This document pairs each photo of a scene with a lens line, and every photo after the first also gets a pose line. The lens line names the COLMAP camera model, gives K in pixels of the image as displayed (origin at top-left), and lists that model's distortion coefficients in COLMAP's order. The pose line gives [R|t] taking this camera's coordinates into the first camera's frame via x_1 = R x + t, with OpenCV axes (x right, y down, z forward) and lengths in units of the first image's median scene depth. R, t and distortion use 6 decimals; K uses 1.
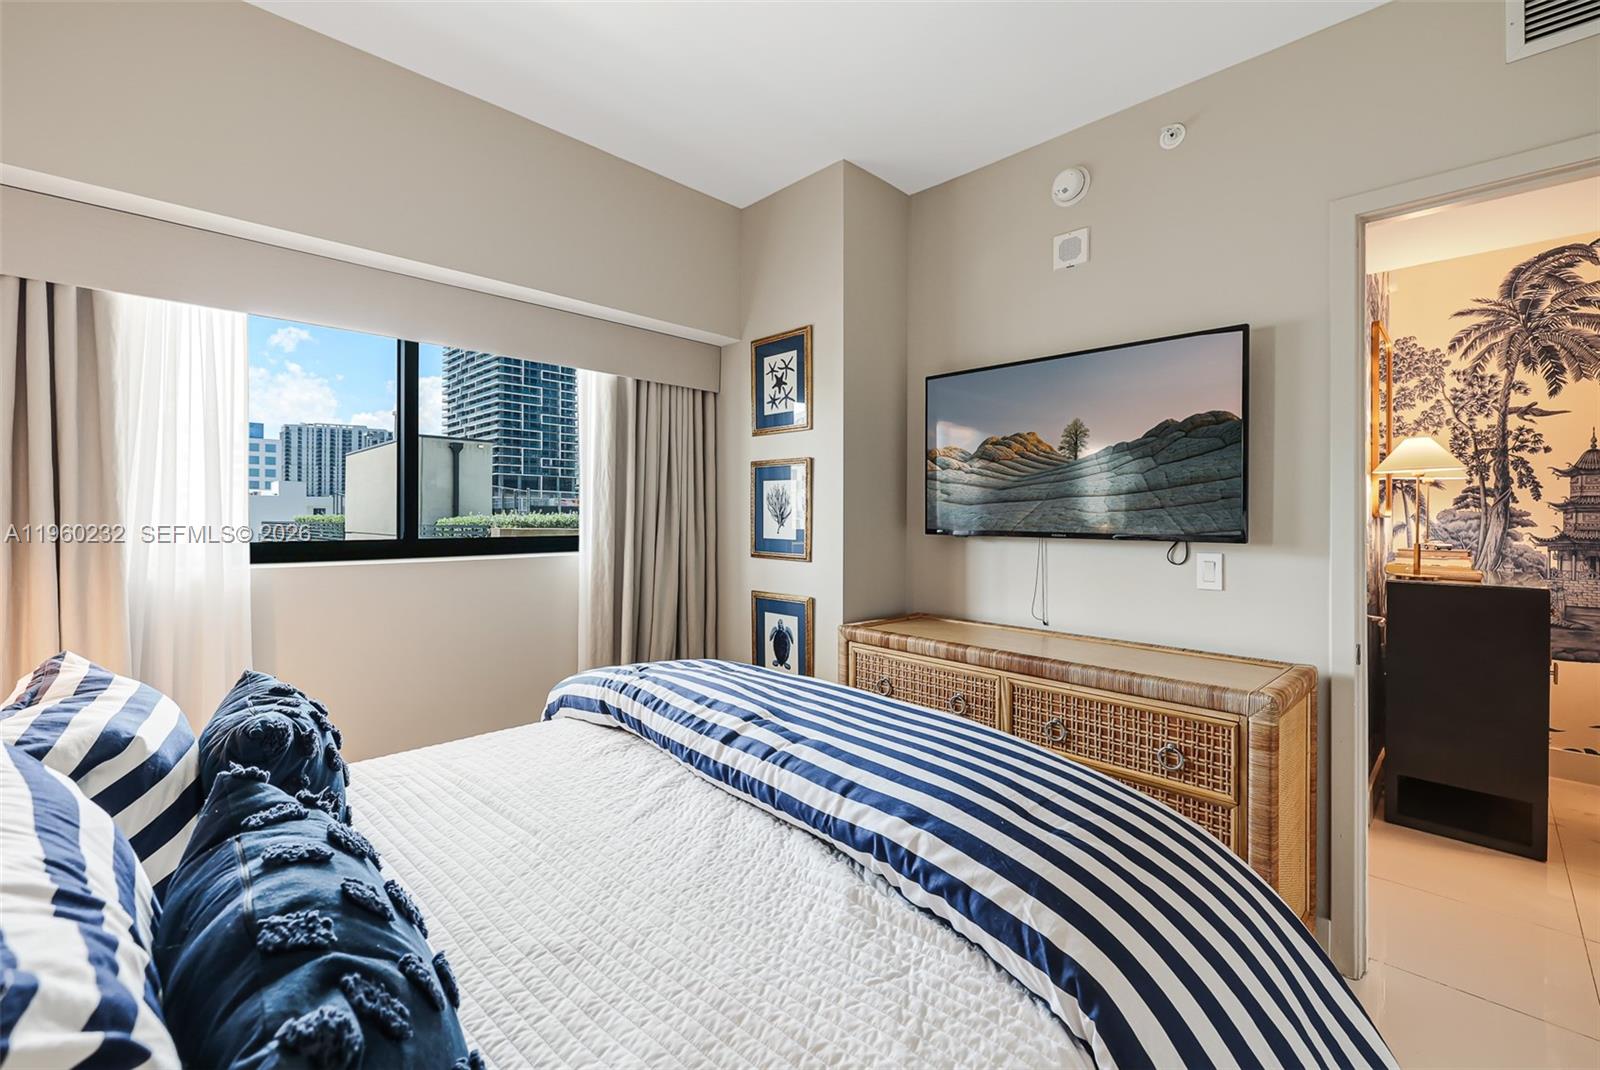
lens RADIAL K [[684.9, 0, 785.8], [0, 684.9, 520.3], [0, 0, 1]] dist [-0.000001, -0.000442]
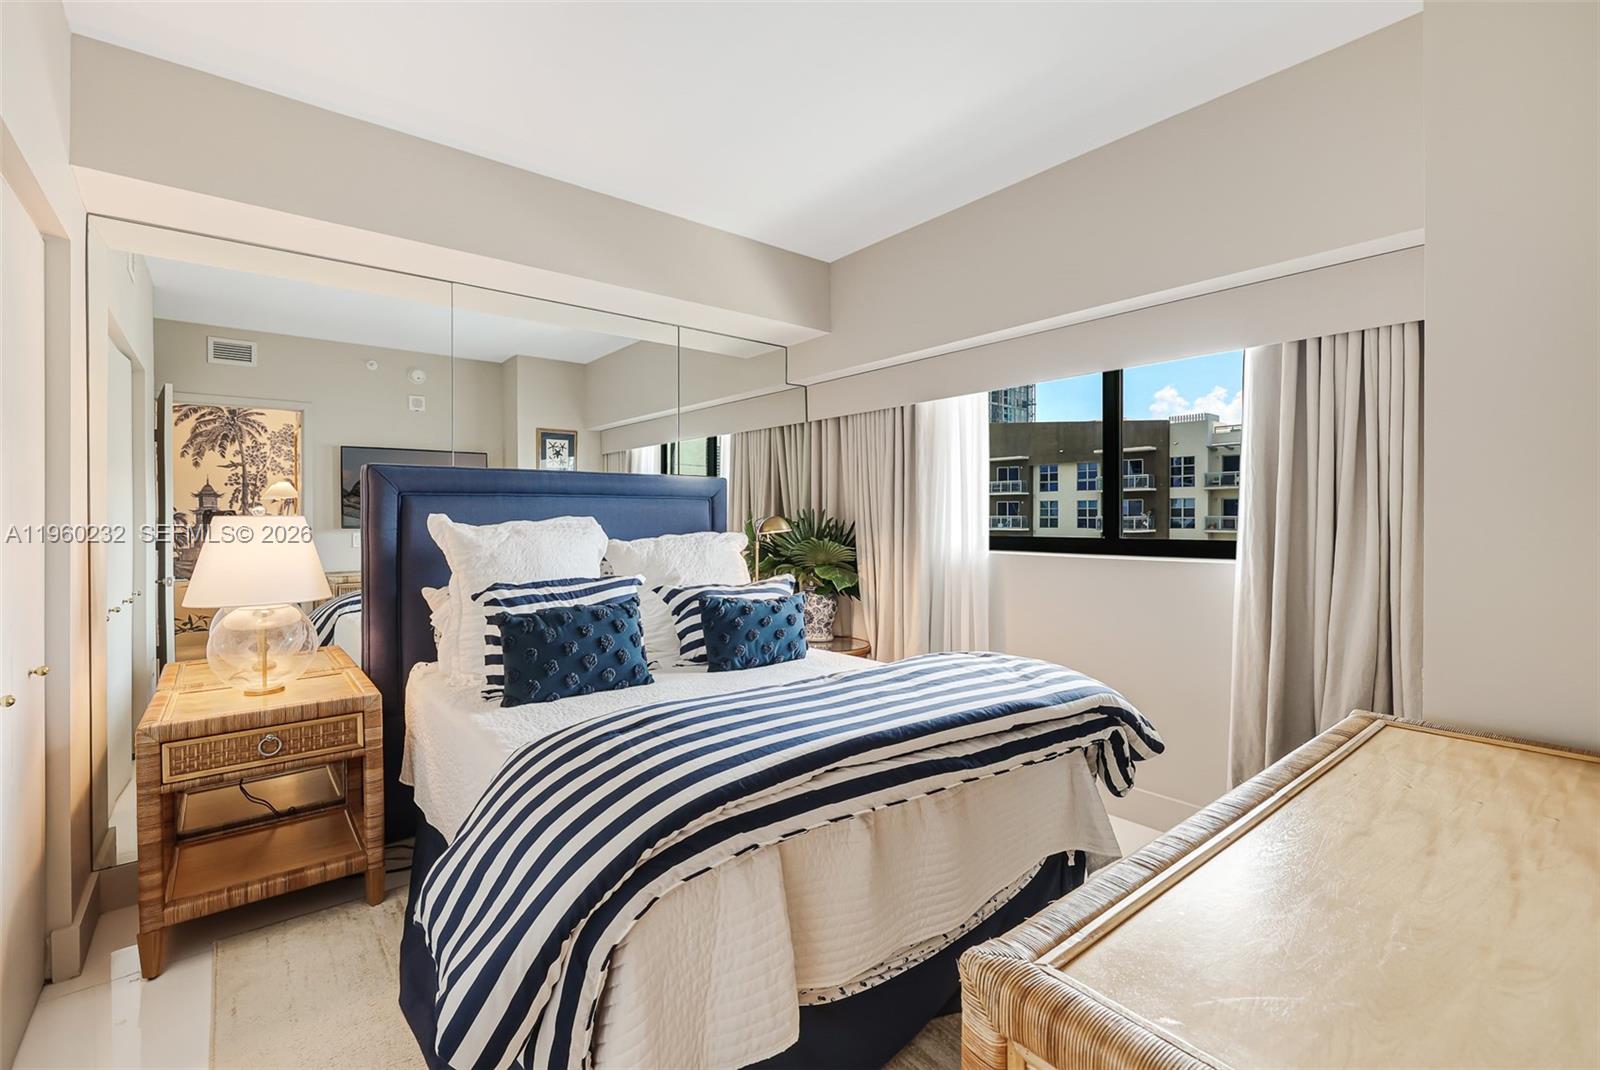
lens RADIAL K [[684.9, 0, 785.8], [0, 684.9, 520.3], [0, 0, 1]] dist [-0.000001, -0.000442]
pose [[-0.084481, -0.013239, -0.996337, 0.818009], [-0.017129, 0.999783, -0.011833, 0.022280], [0.996278, 0.016066, -0.084689, 0.668518]]
